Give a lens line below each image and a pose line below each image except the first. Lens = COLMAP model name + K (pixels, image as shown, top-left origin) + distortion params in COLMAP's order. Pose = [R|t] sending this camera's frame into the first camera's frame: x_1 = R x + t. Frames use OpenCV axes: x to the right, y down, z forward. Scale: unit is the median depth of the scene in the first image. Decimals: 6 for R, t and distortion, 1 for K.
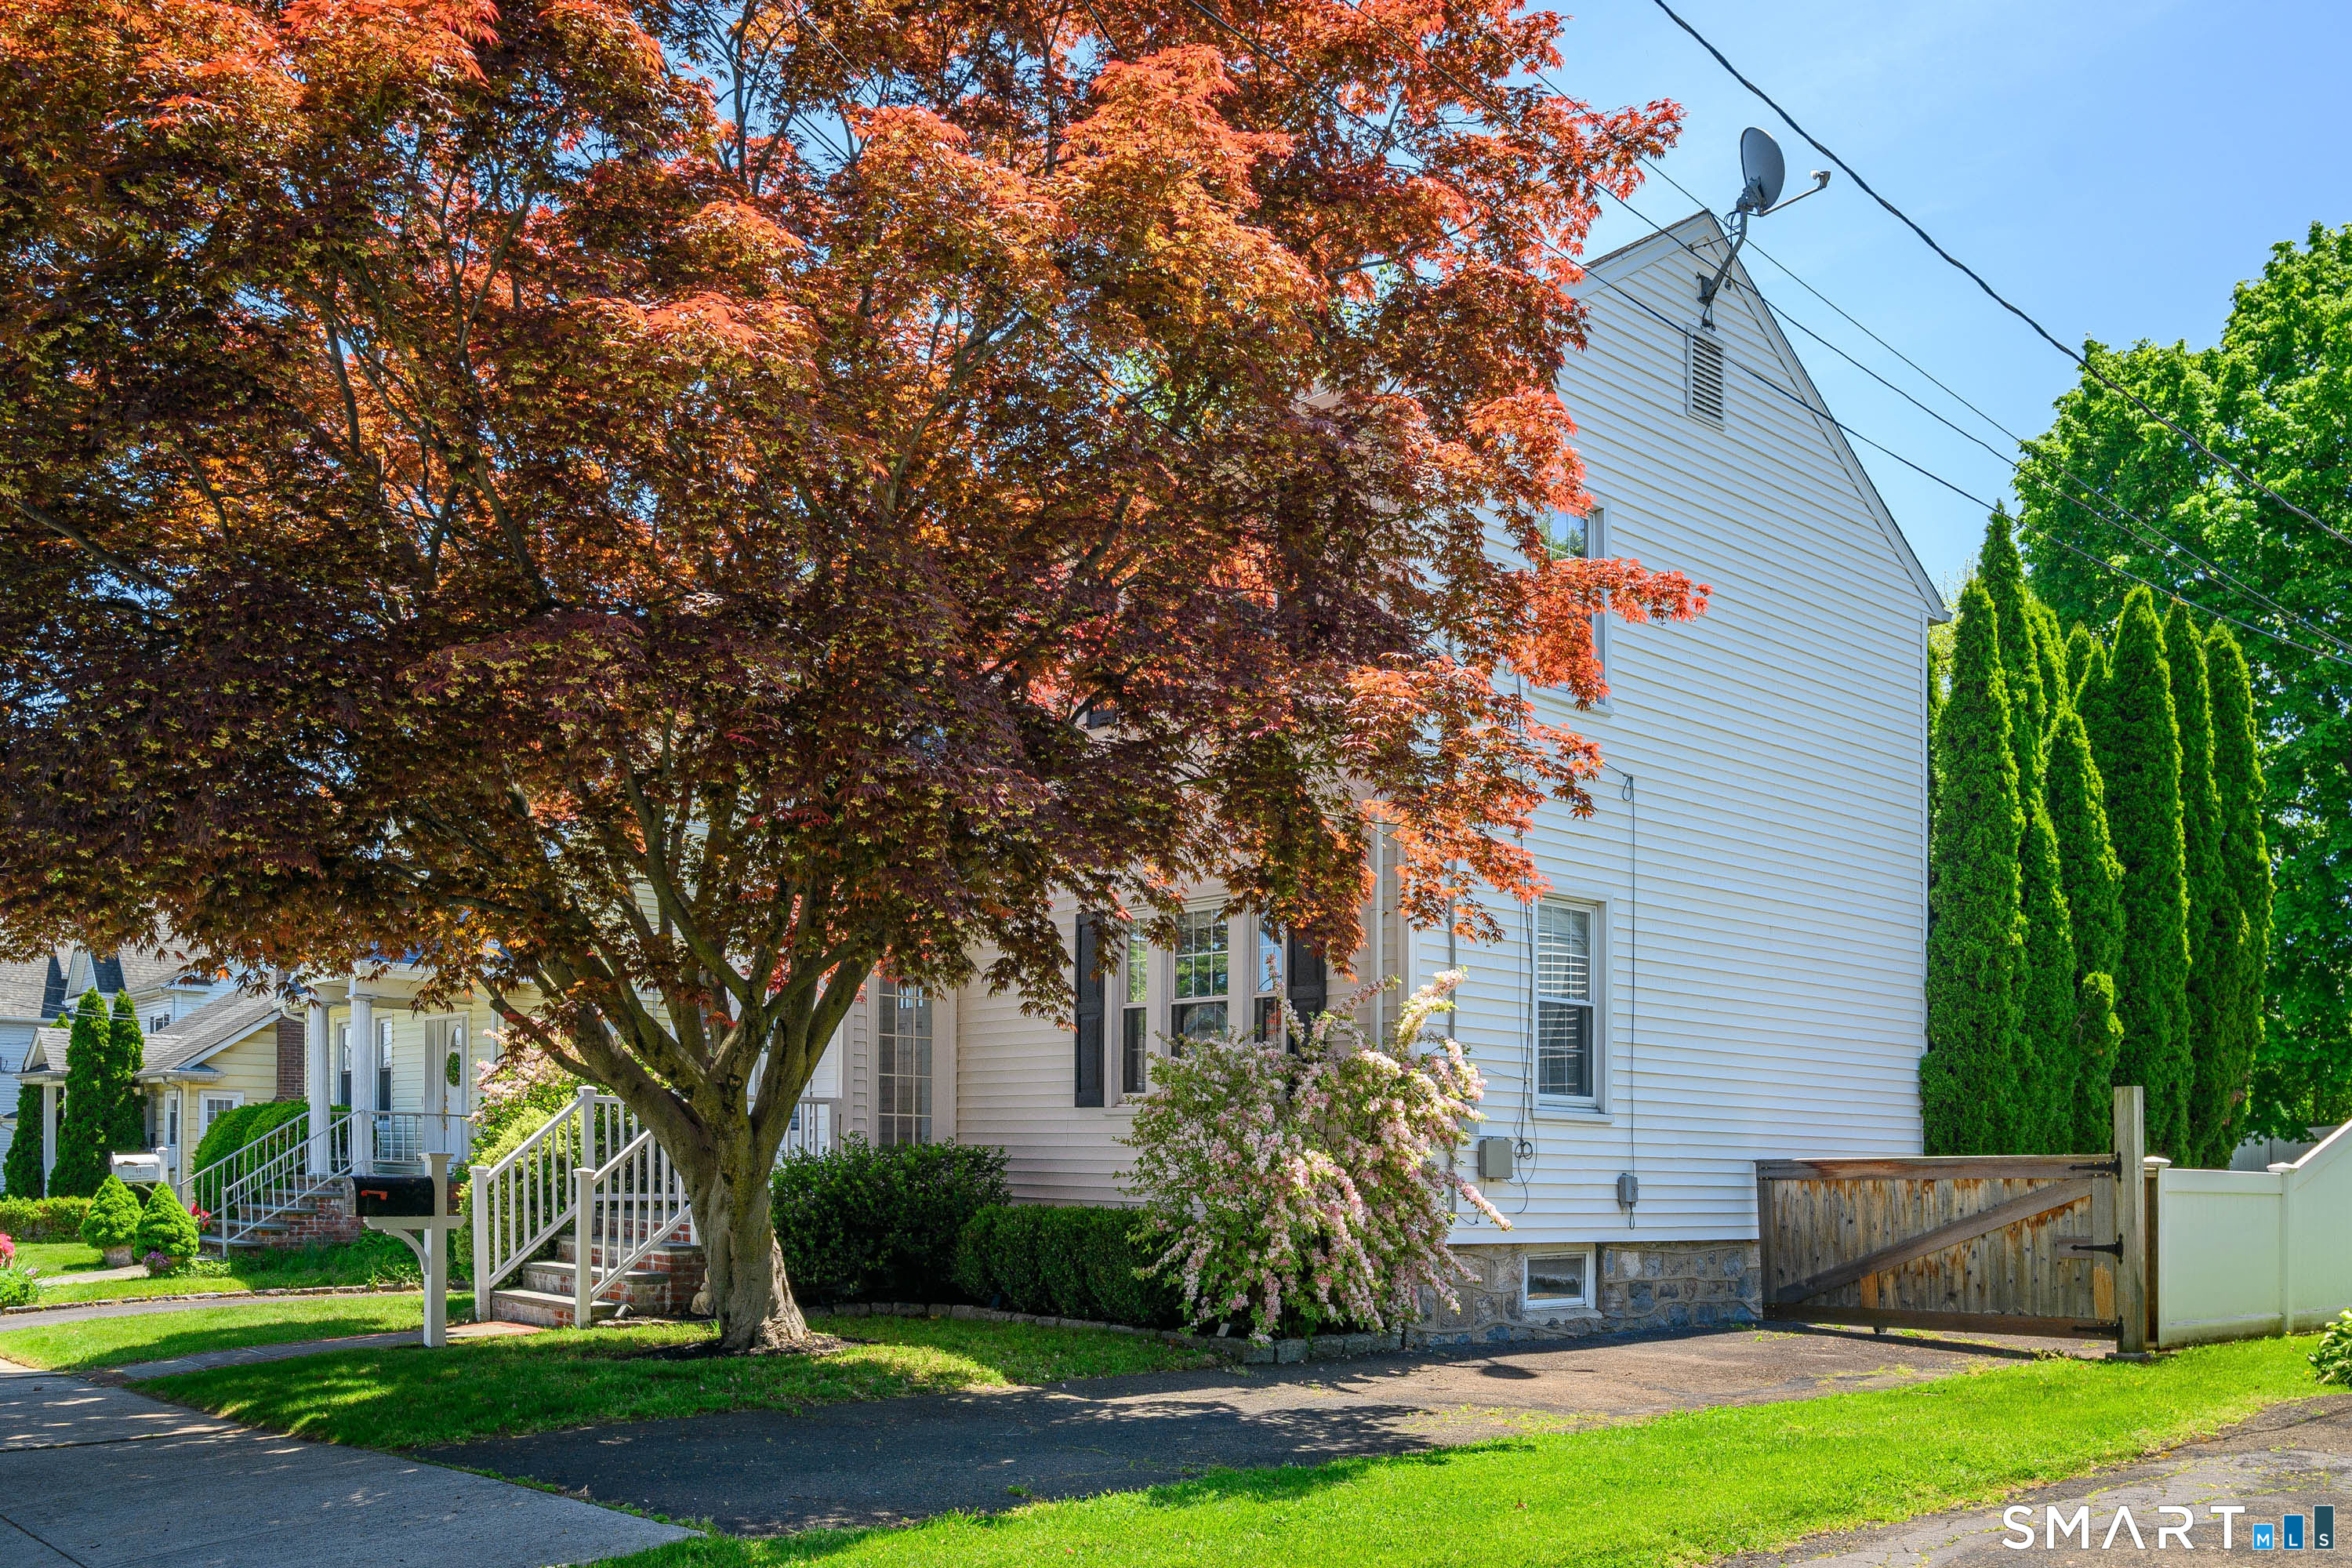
lens RADIAL K [[1731.9, 0, 1176.0], [0, 1731.9, 784.0], [0, 0, 1]] dist [0.001355, 0.001559]
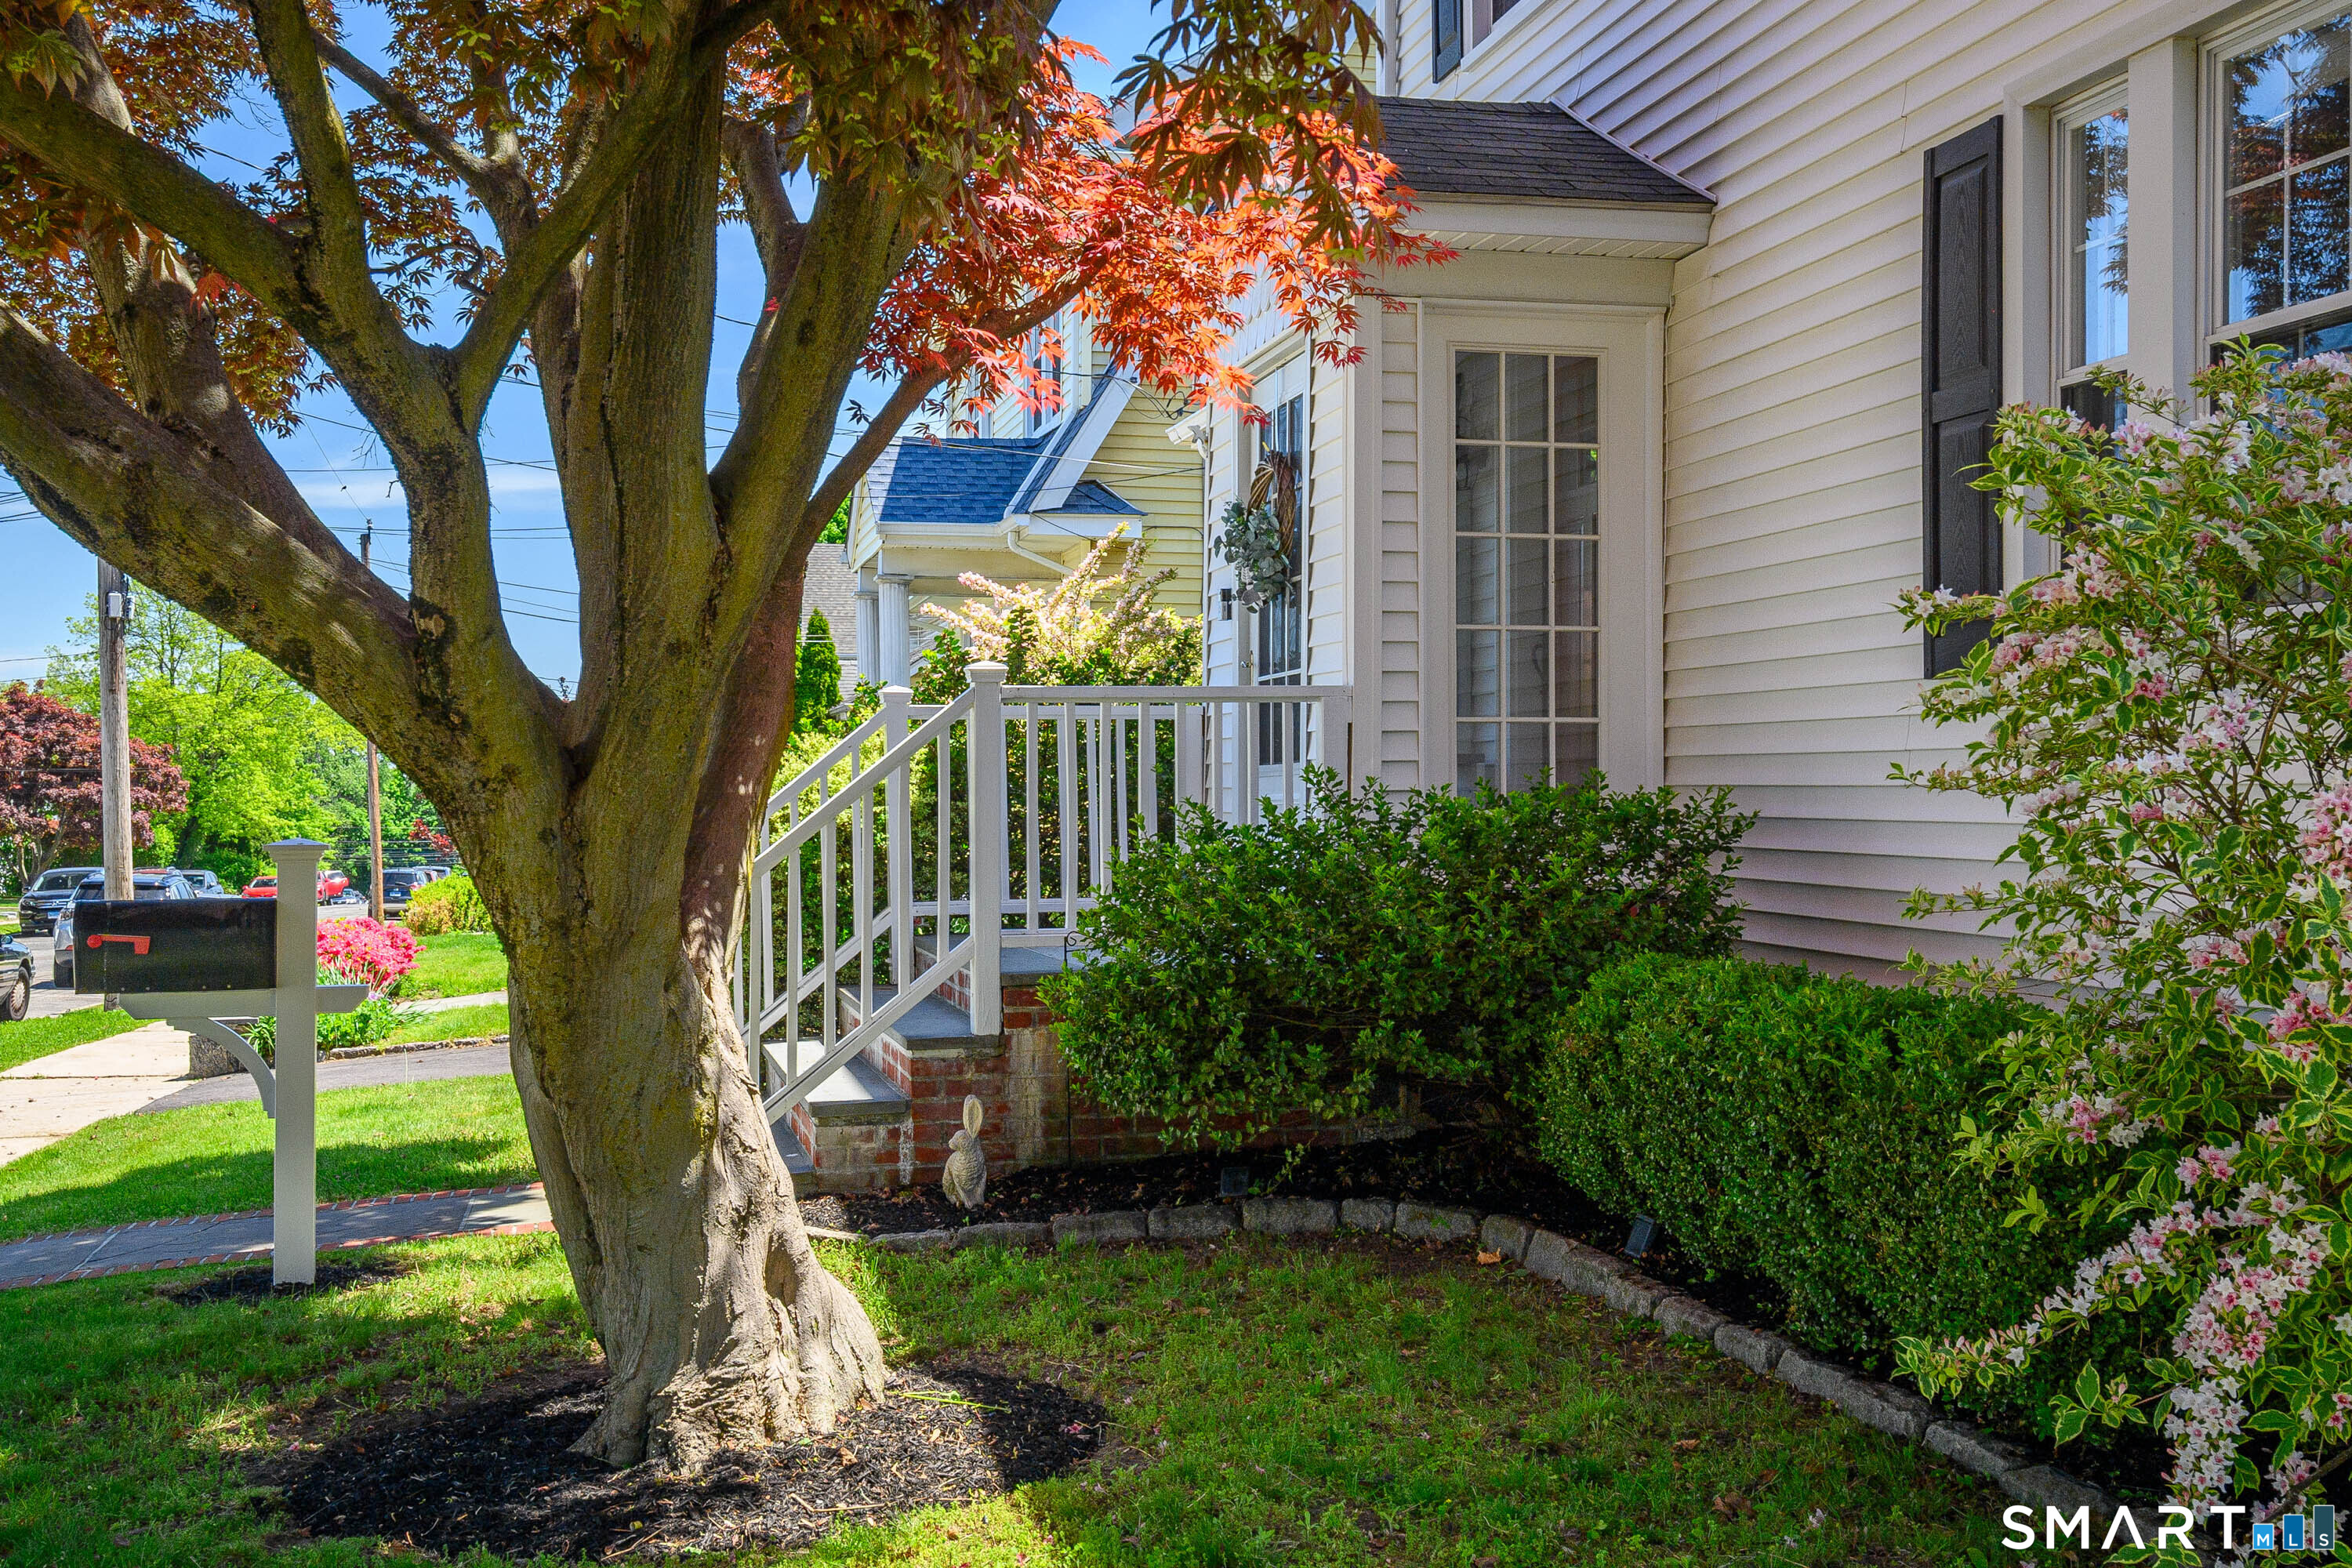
lens RADIAL K [[2057.6, 0, 1176.0], [0, 2057.6, 784.0], [0, 0, 1]] dist [0.082475, 0.000484]
pose [[0.861388, -0.022026, -0.507470, 0.029059], [0.129343, 0.975638, 0.177203, 0.126740], [0.491204, -0.218278, 0.843251, 0.634840]]
